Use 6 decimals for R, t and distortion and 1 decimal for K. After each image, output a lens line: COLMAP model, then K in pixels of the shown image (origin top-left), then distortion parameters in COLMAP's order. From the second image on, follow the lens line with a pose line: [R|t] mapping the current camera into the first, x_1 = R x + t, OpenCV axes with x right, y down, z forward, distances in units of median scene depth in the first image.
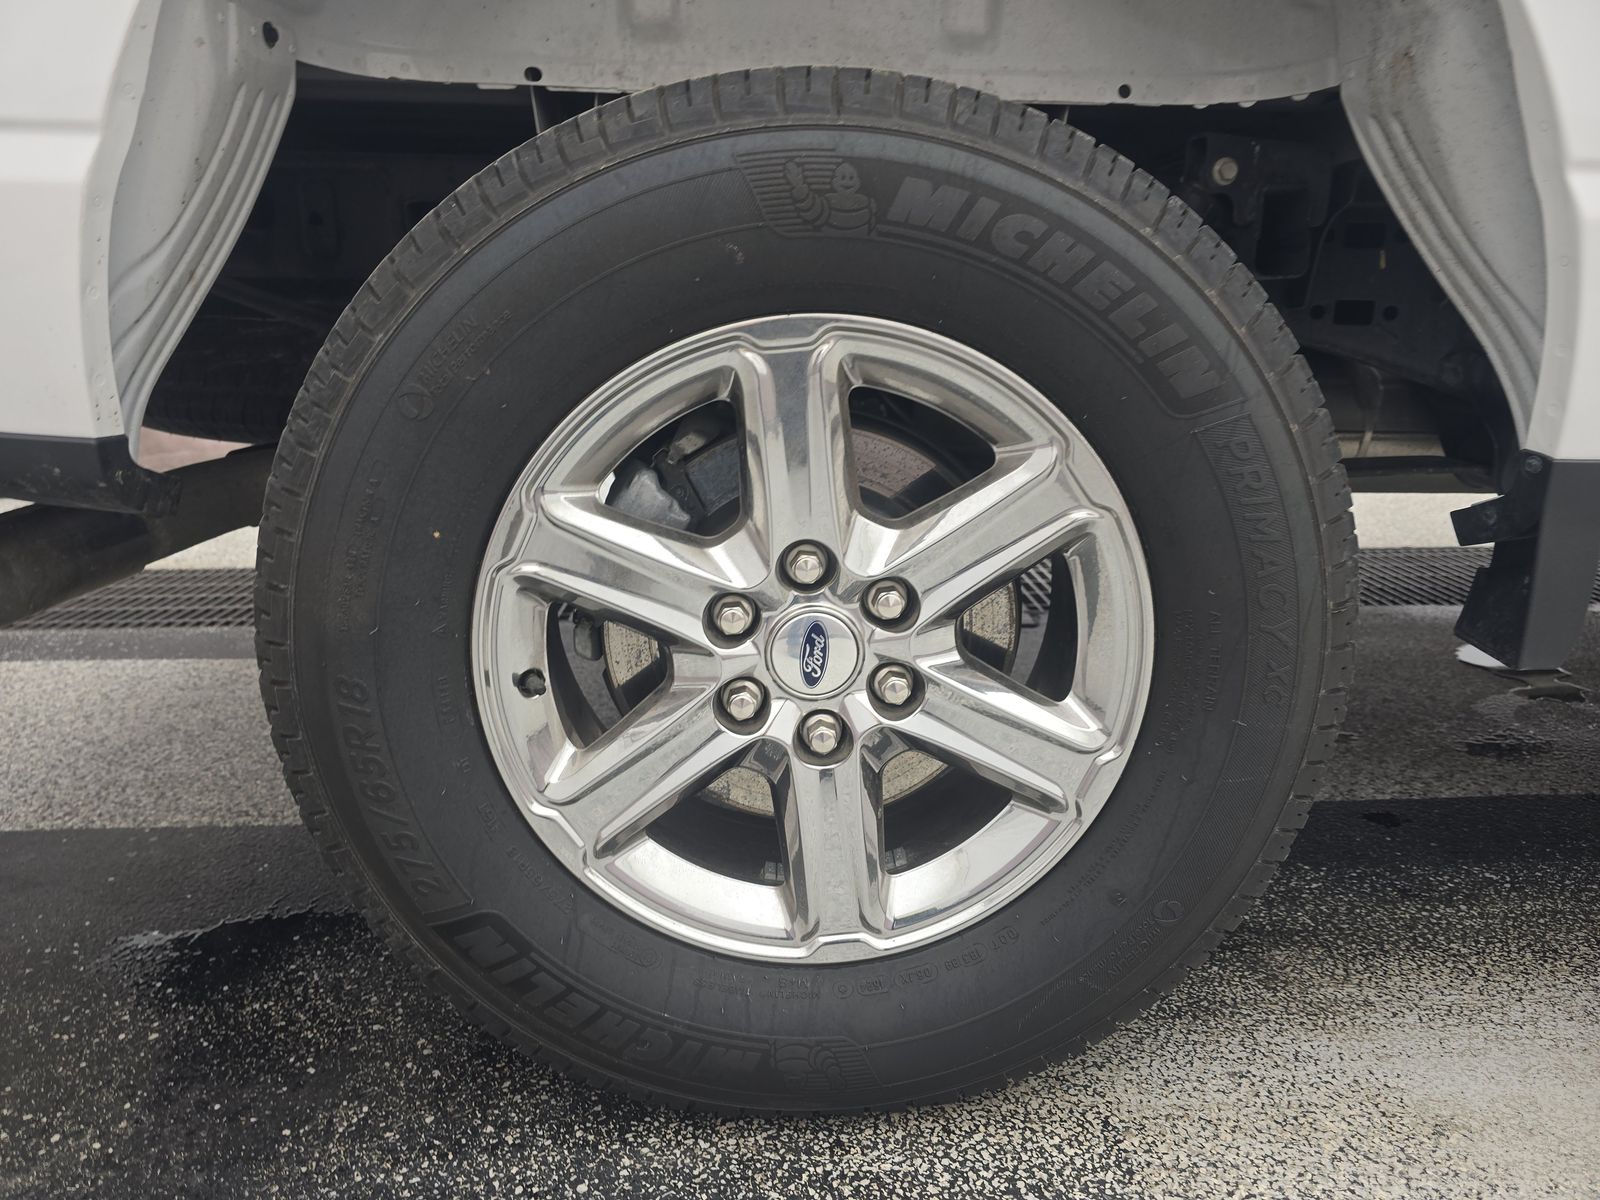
lens RADIAL K [[1100.4, 0, 800.0], [0, 1100.4, 600.0], [0, 0, 1]] dist [-0.002038, -0.003030]
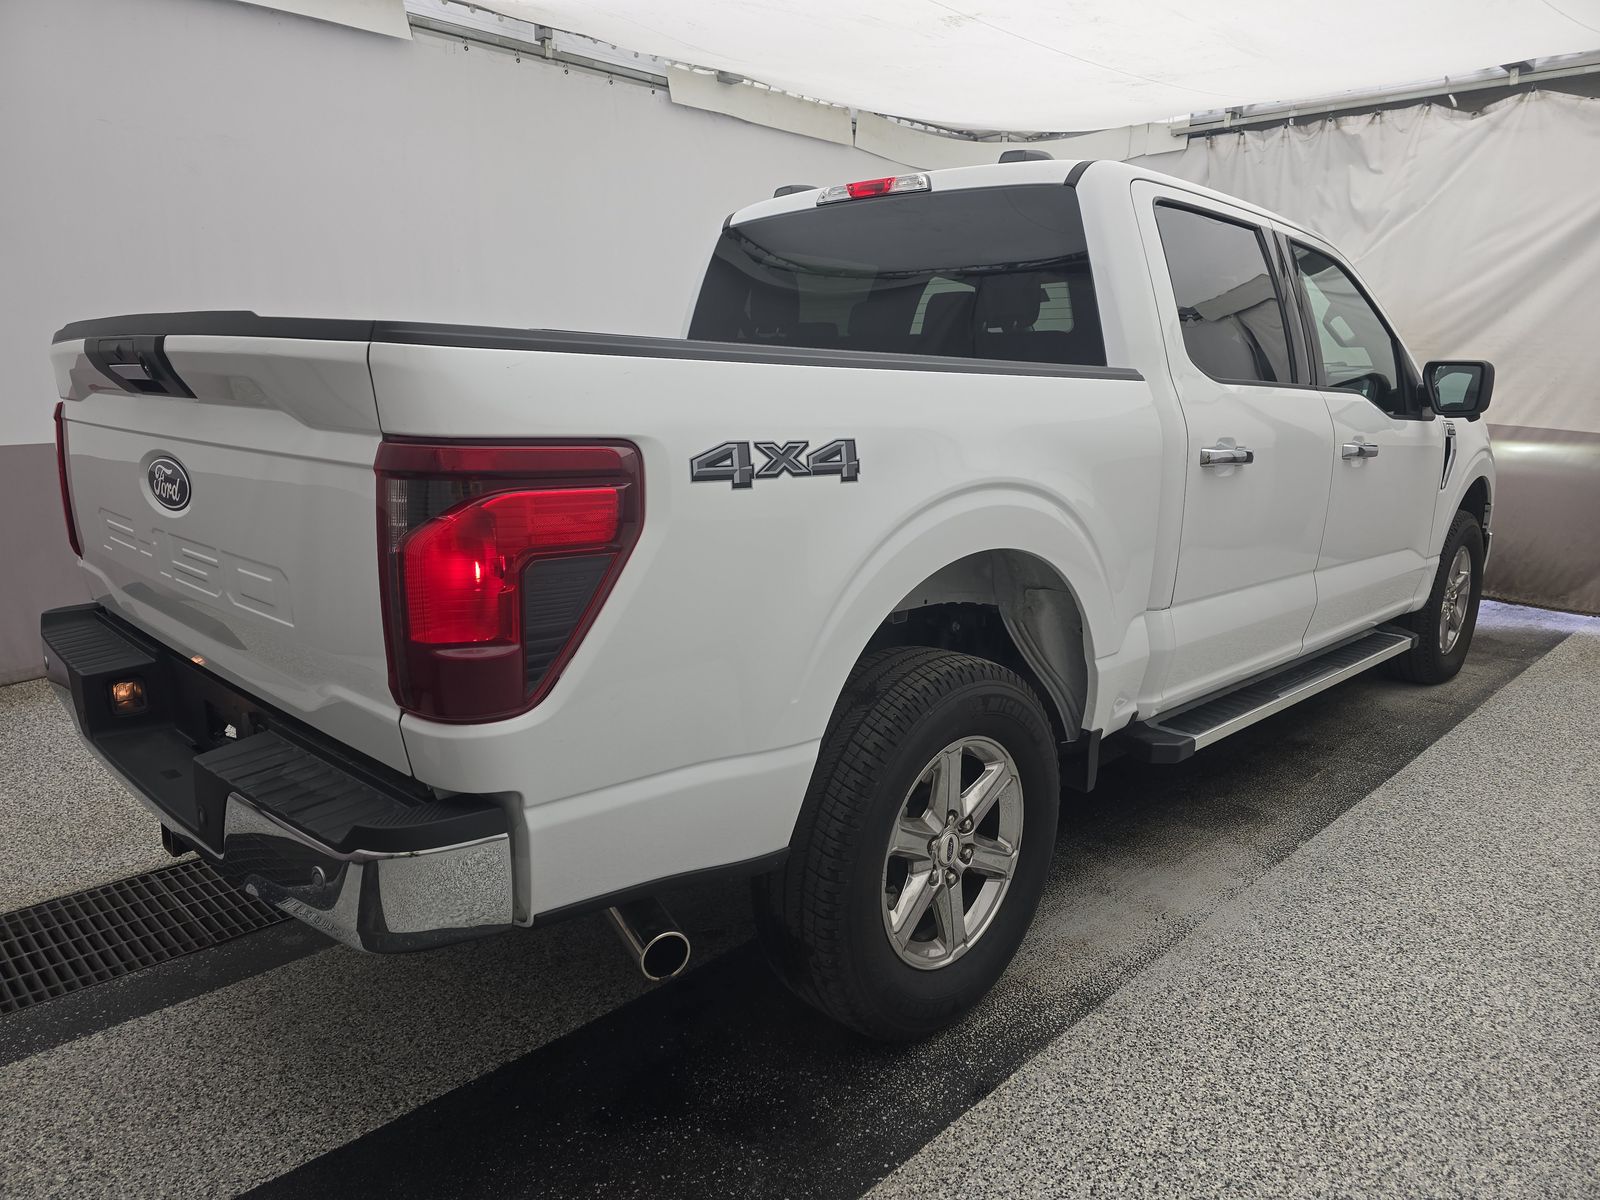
lens RADIAL K [[1100.4, 0, 800.0], [0, 1100.4, 600.0], [0, 0, 1]] dist [-0.002038, -0.003030]
pose [[0.709460, -0.136600, 0.691380, -2.119190], [0.170812, 0.985113, 0.019355, -0.699429], [-0.683732, 0.104365, 0.722232, -0.843163]]
